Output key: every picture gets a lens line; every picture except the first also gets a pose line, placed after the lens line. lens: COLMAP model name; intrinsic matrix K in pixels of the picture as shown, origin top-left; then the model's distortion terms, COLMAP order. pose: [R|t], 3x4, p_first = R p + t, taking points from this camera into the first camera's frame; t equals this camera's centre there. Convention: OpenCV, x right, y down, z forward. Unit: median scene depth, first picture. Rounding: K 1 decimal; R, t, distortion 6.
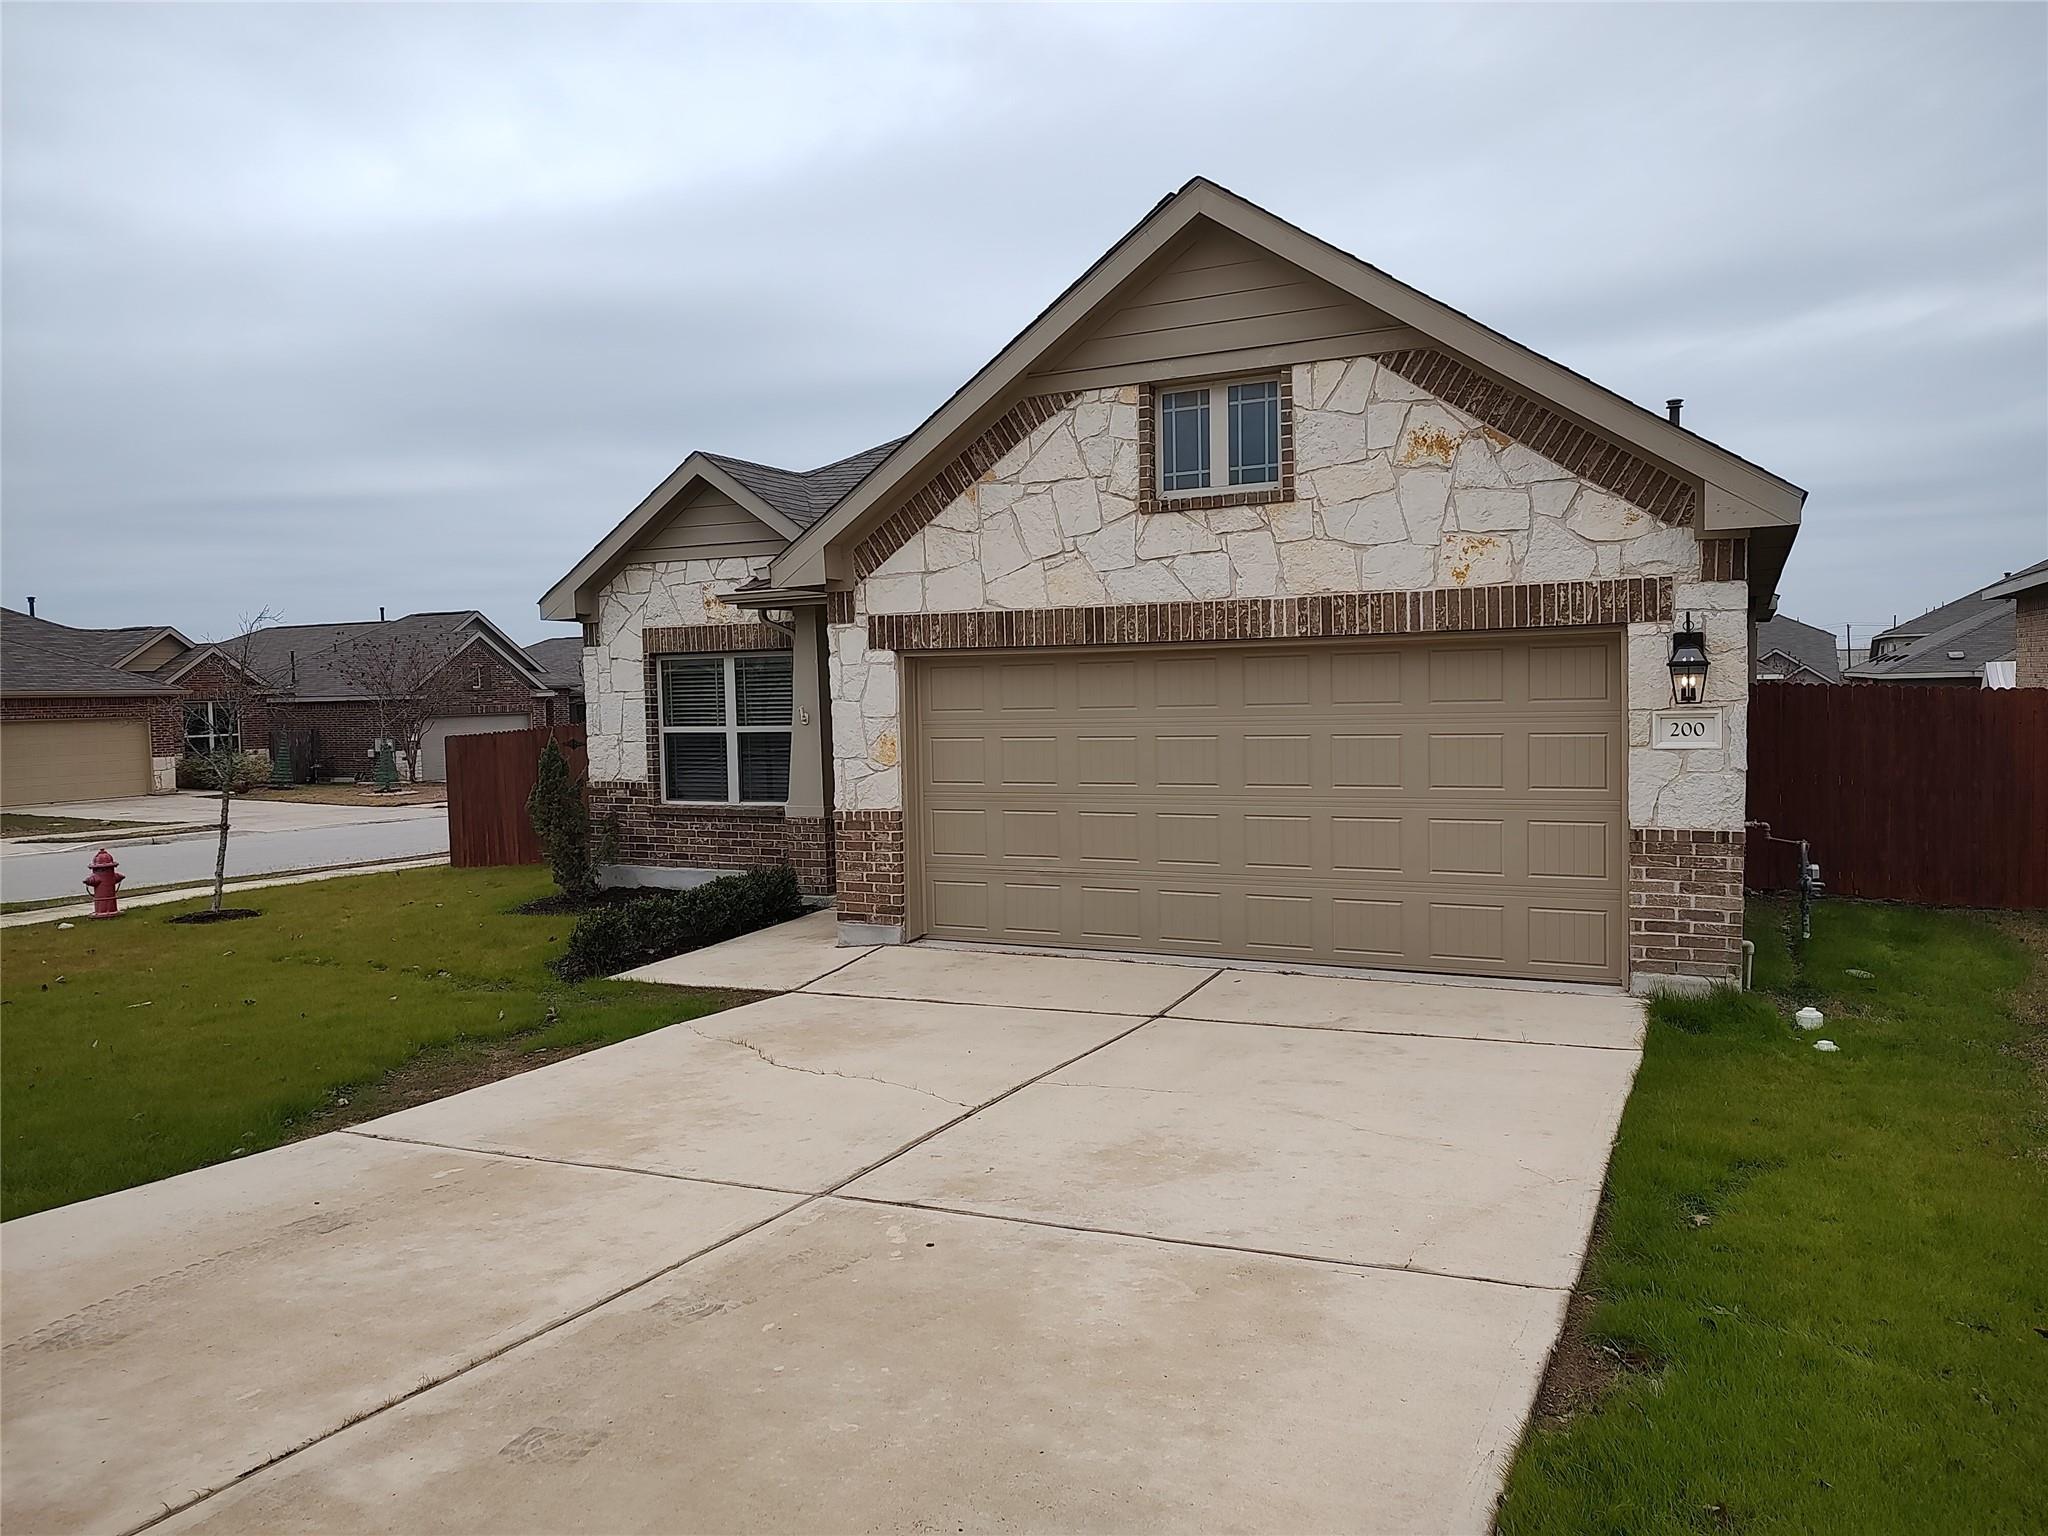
lens RADIAL K [[1446.3, 0, 1024.0], [0, 1446.3, 768.0], [0, 0, 1]] dist [0.052887, -0.060616]
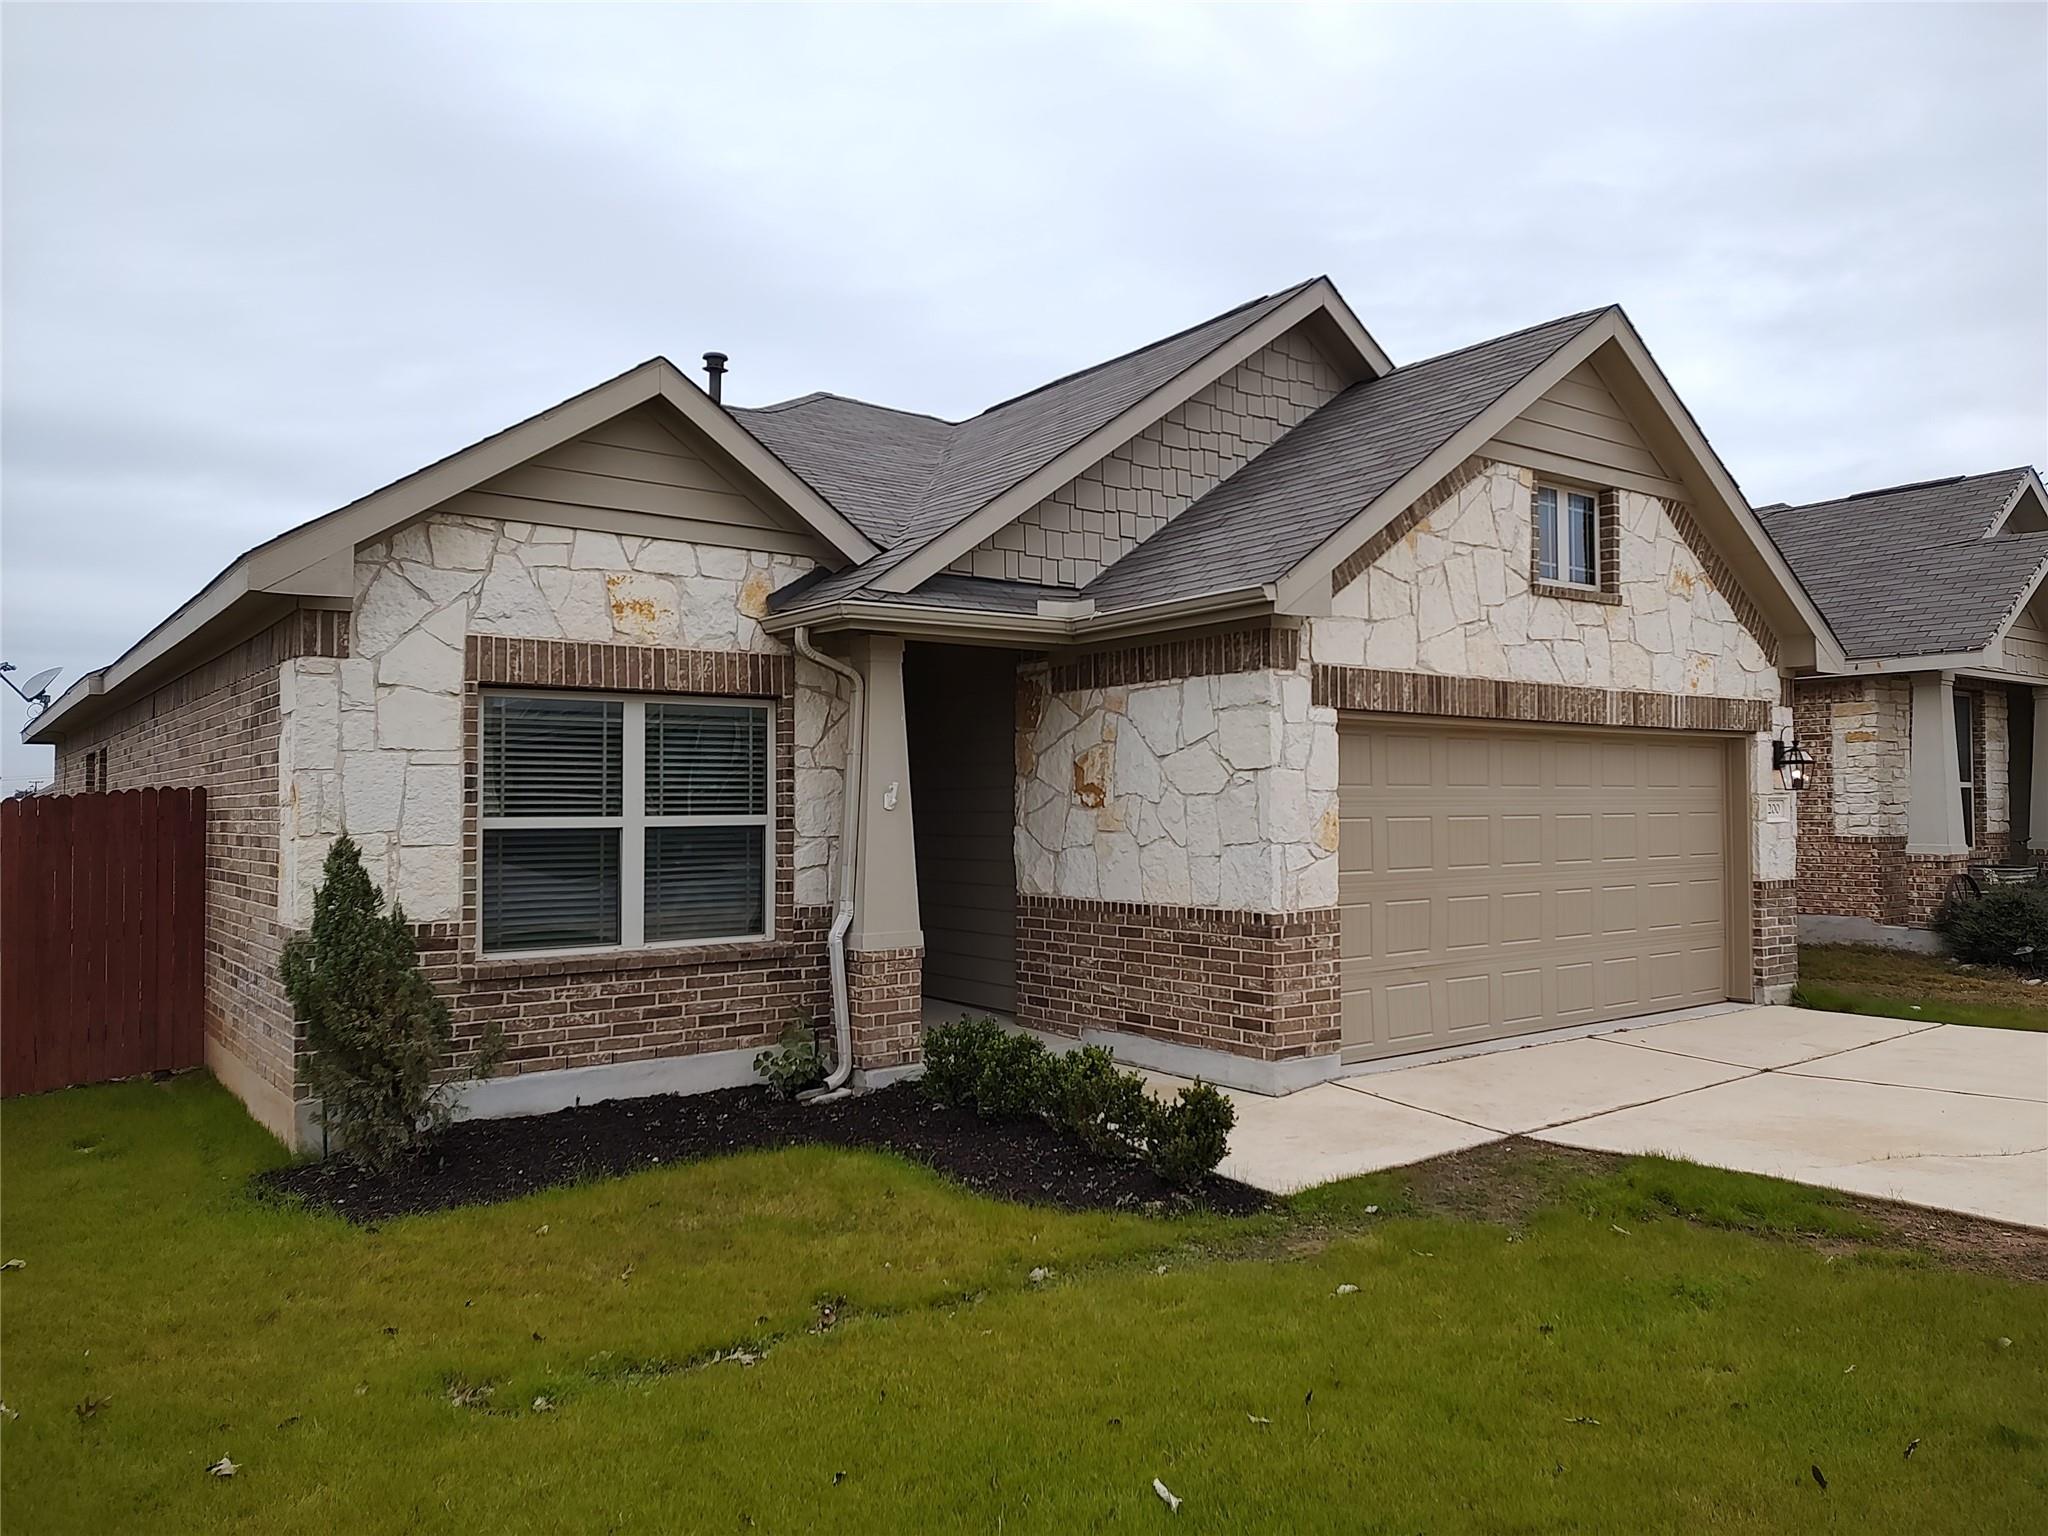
lens RADIAL K [[1446.3, 0, 1024.0], [0, 1446.3, 768.0], [0, 0, 1]] dist [0.052887, -0.060616]
pose [[0.449094, 0.045302, 0.892335, -0.982410], [0.046830, 0.996148, -0.074141, 0.004398], [-0.892257, 0.075084, 0.445242, 0.873654]]
